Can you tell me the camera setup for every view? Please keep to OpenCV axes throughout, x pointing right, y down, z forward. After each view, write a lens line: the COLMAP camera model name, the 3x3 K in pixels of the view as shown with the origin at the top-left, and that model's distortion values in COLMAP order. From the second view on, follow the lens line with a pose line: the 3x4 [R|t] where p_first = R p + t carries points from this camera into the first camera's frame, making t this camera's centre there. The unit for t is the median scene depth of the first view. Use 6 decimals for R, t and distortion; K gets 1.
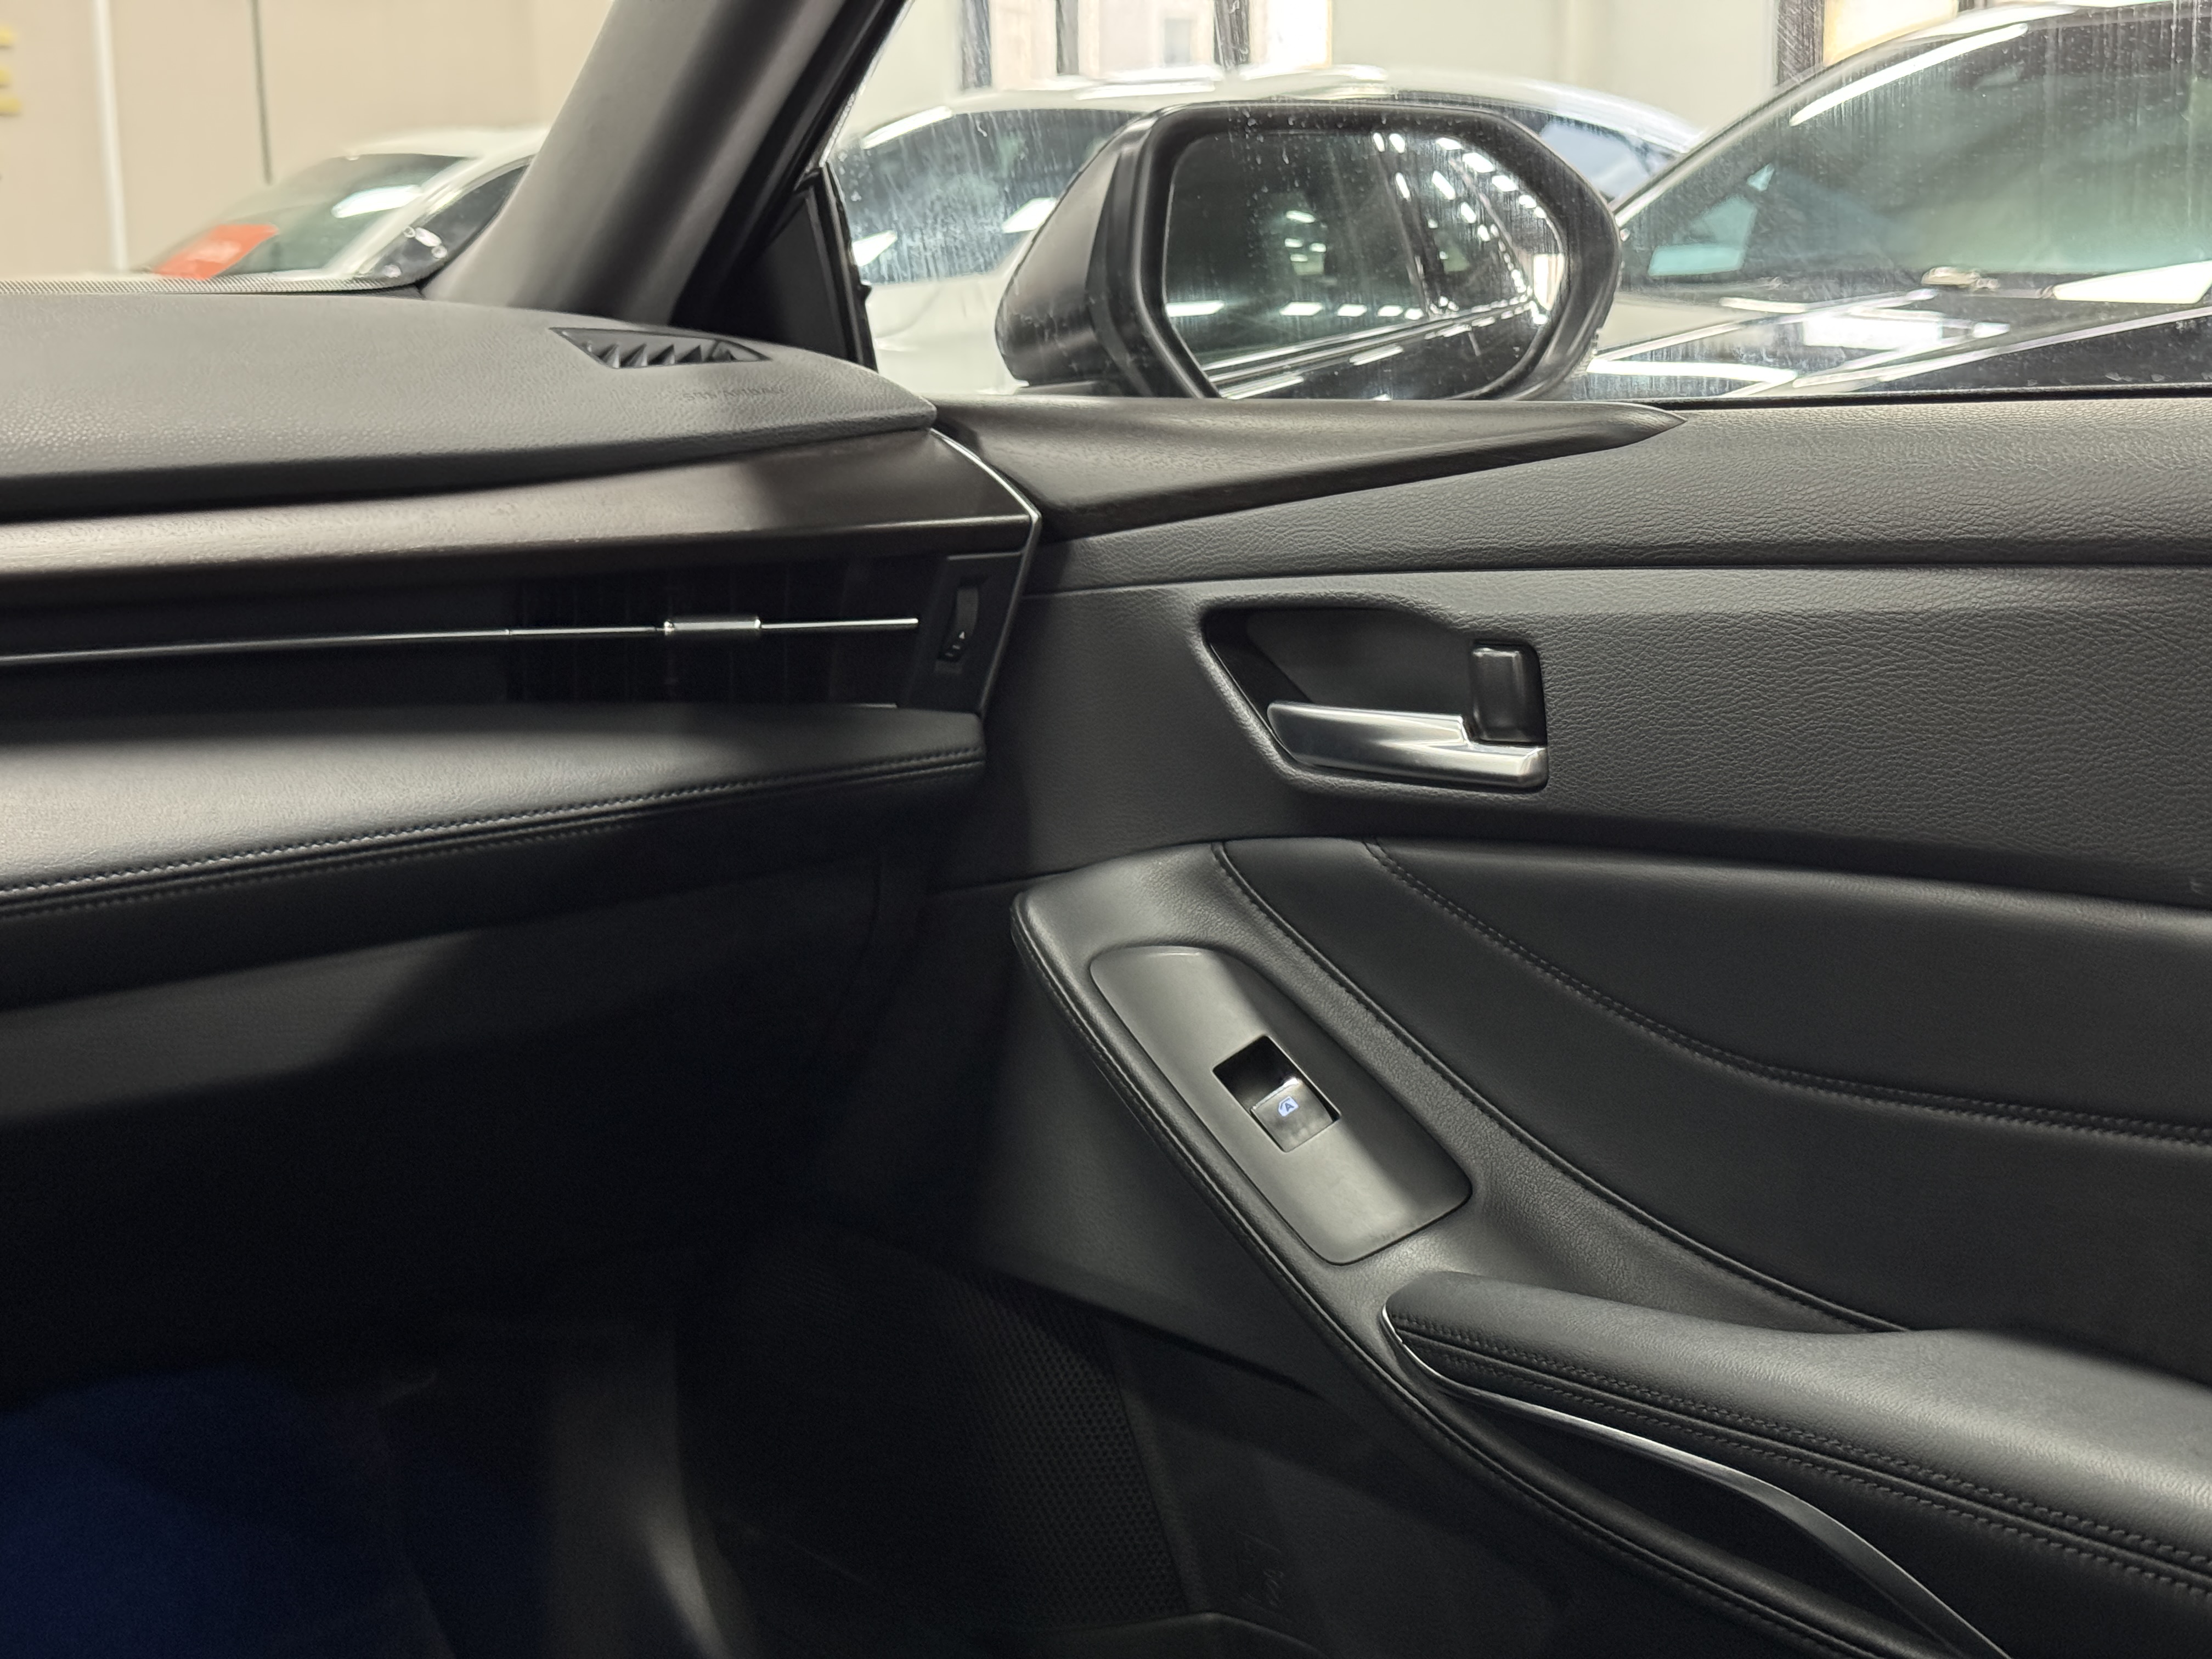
lens RADIAL K [[3156.8, 0, 1089.6], [0, 3156.8, 832.9], [0, 0, 1]] dist [0.134948, 0.000000]
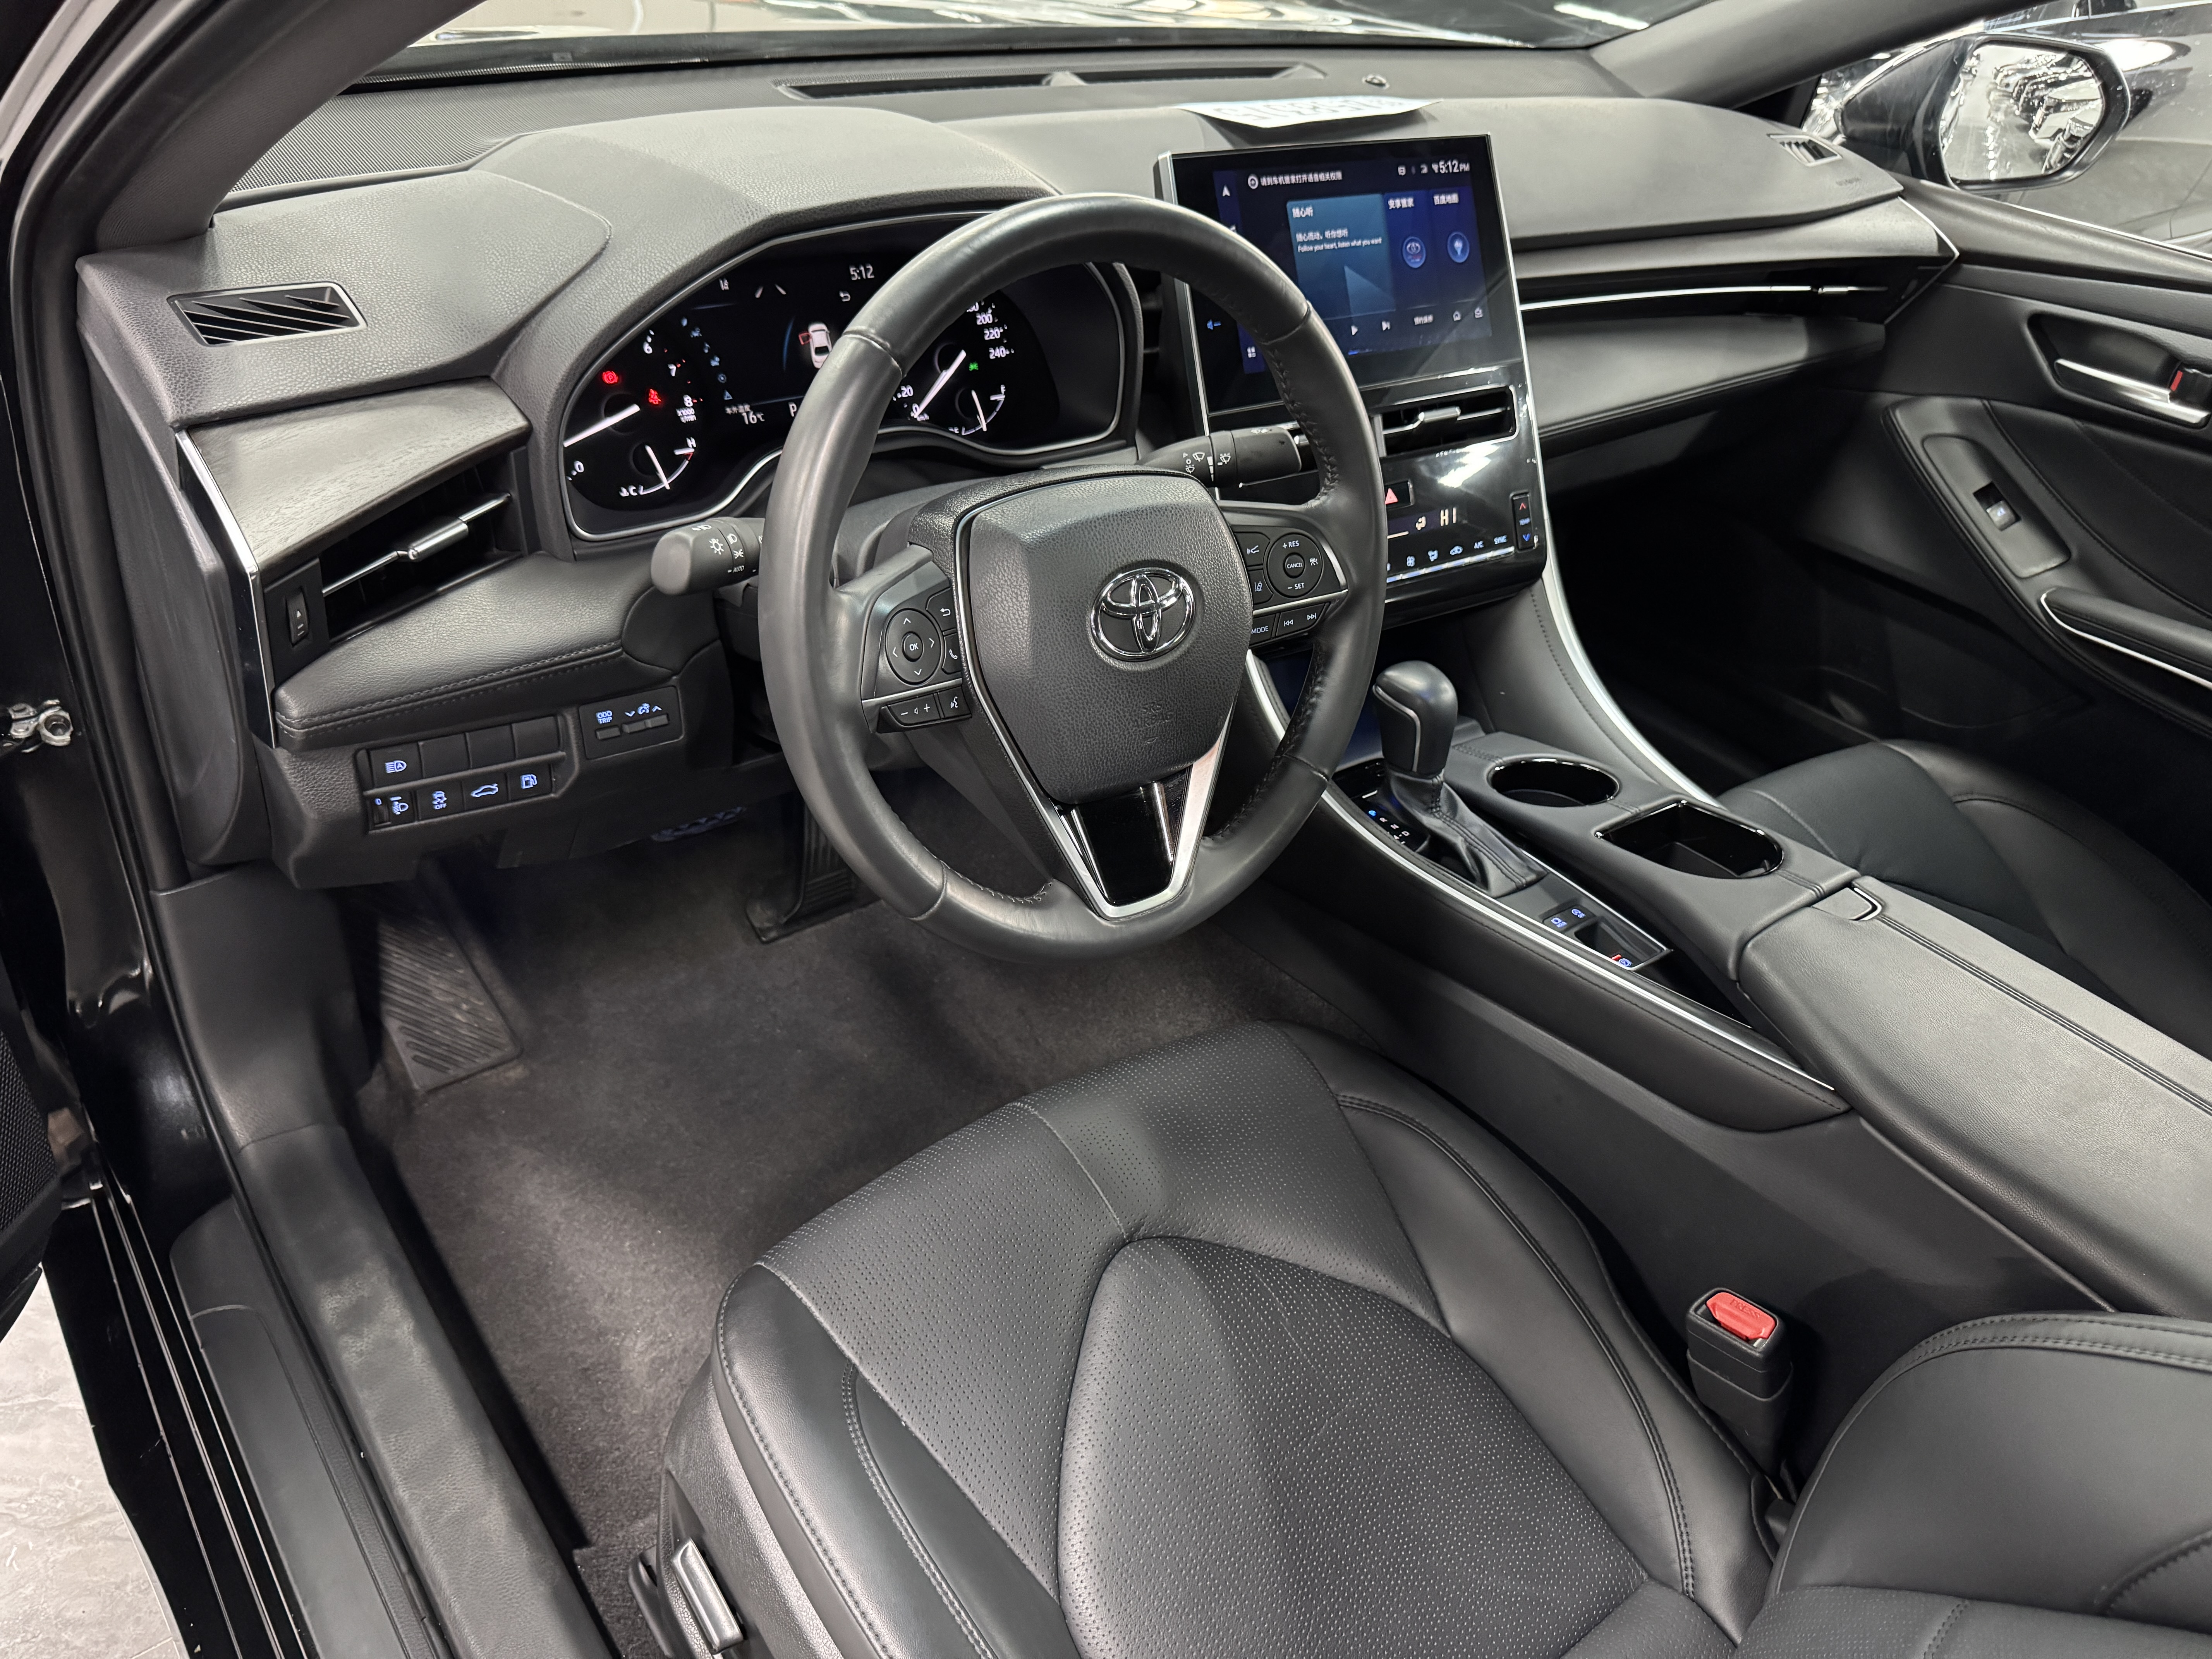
lens RADIAL K [[1579.7, 0, 1084.6], [0, 1579.7, 846.7], [0, 0, 1]] dist [0.012745, -0.018572]
pose [[0.991061, 0.085198, 0.102665, -0.775019], [-0.122008, 0.890104, 0.439123, -0.147029], [-0.053970, -0.447723, 0.892542, -0.260822]]
